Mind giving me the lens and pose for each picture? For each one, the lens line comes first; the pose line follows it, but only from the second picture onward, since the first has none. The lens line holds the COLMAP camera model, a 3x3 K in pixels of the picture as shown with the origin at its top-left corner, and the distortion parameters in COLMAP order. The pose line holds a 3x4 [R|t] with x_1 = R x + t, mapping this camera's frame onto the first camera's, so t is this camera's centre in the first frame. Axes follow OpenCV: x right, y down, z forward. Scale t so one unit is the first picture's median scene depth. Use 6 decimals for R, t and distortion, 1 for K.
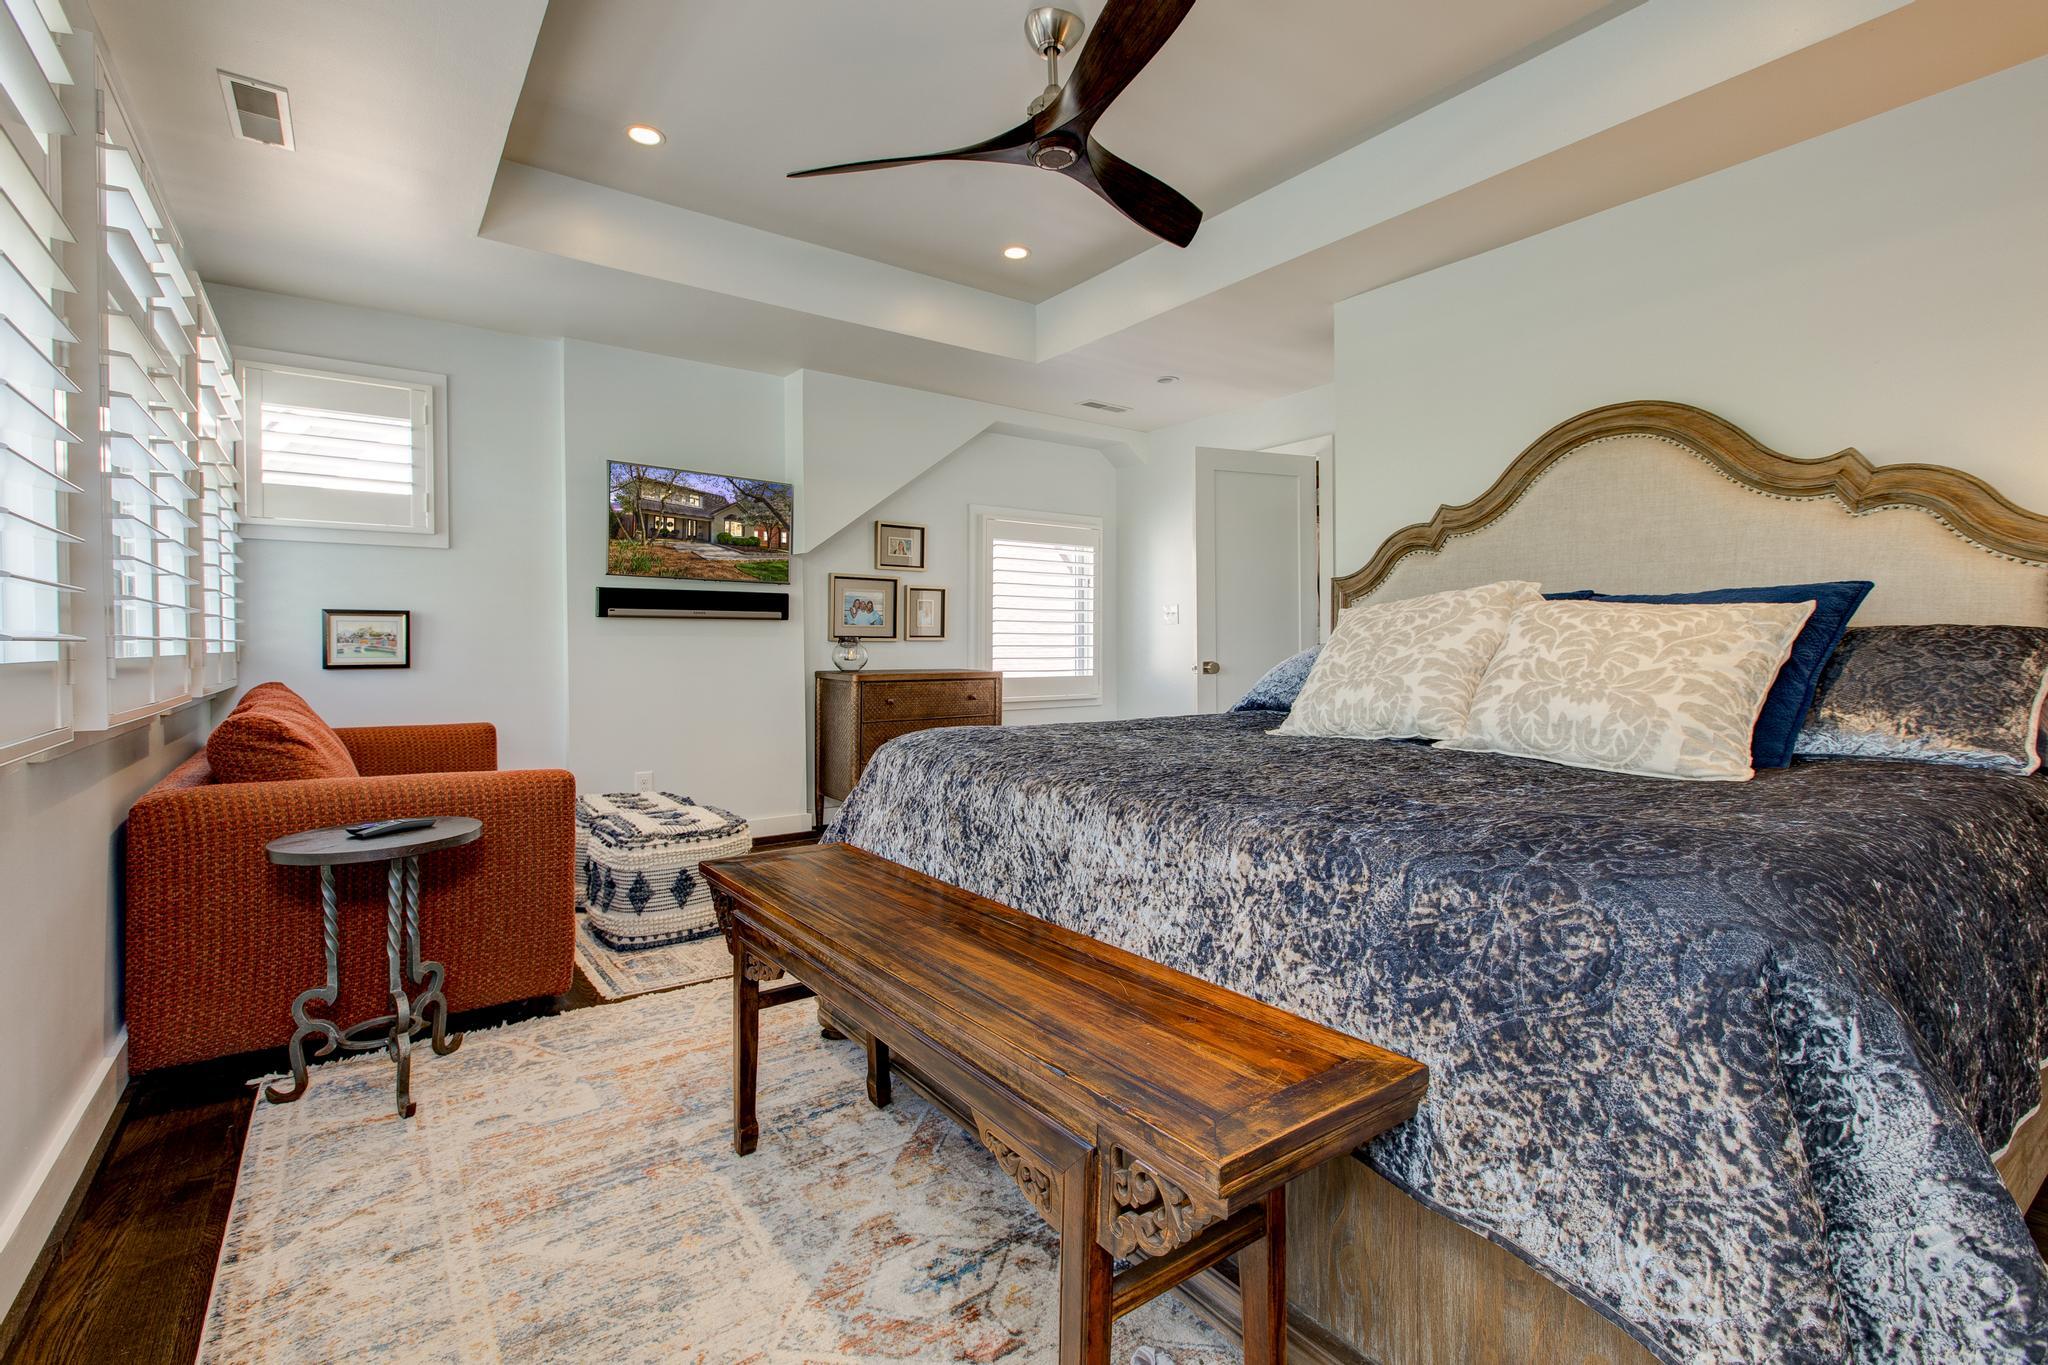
lens RADIAL K [[918.9, 0, 1030.1], [0, 918.9, 653.1], [0, 0, 1]] dist [0.000797, 0.000029]
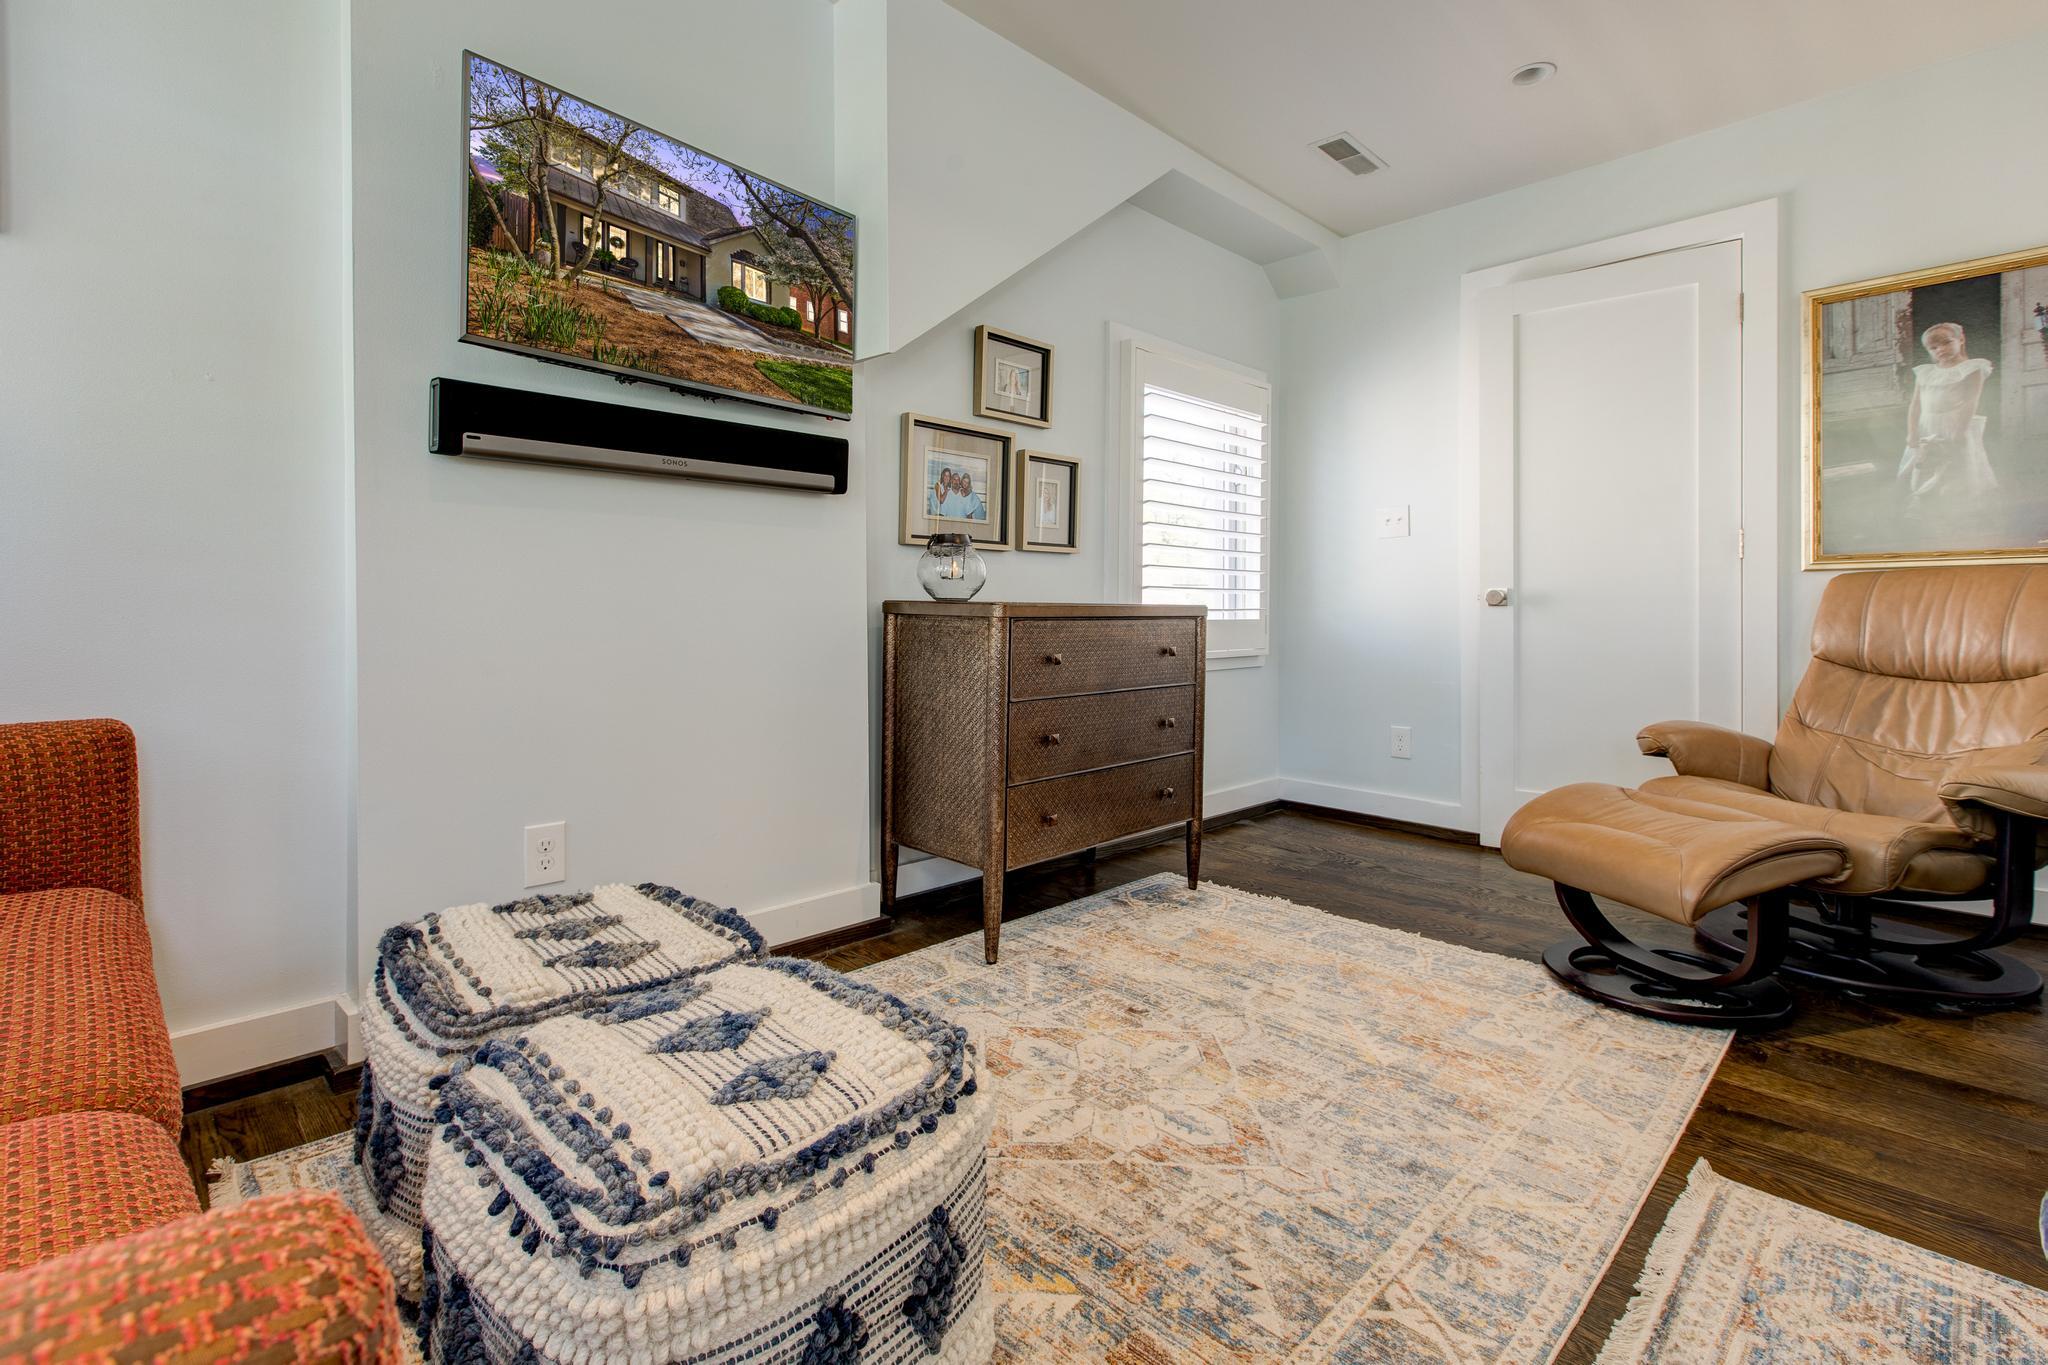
lens RADIAL K [[942.3, 0, 1012.9], [0, 942.3, 623.1], [0, 0, 1]] dist [0.003220, 0.000224]
pose [[0.990615, 0.001940, 0.136666, -0.247313], [-0.003420, 0.999938, 0.010593, 0.027421], [-0.136637, -0.010961, 0.990560, 0.496883]]
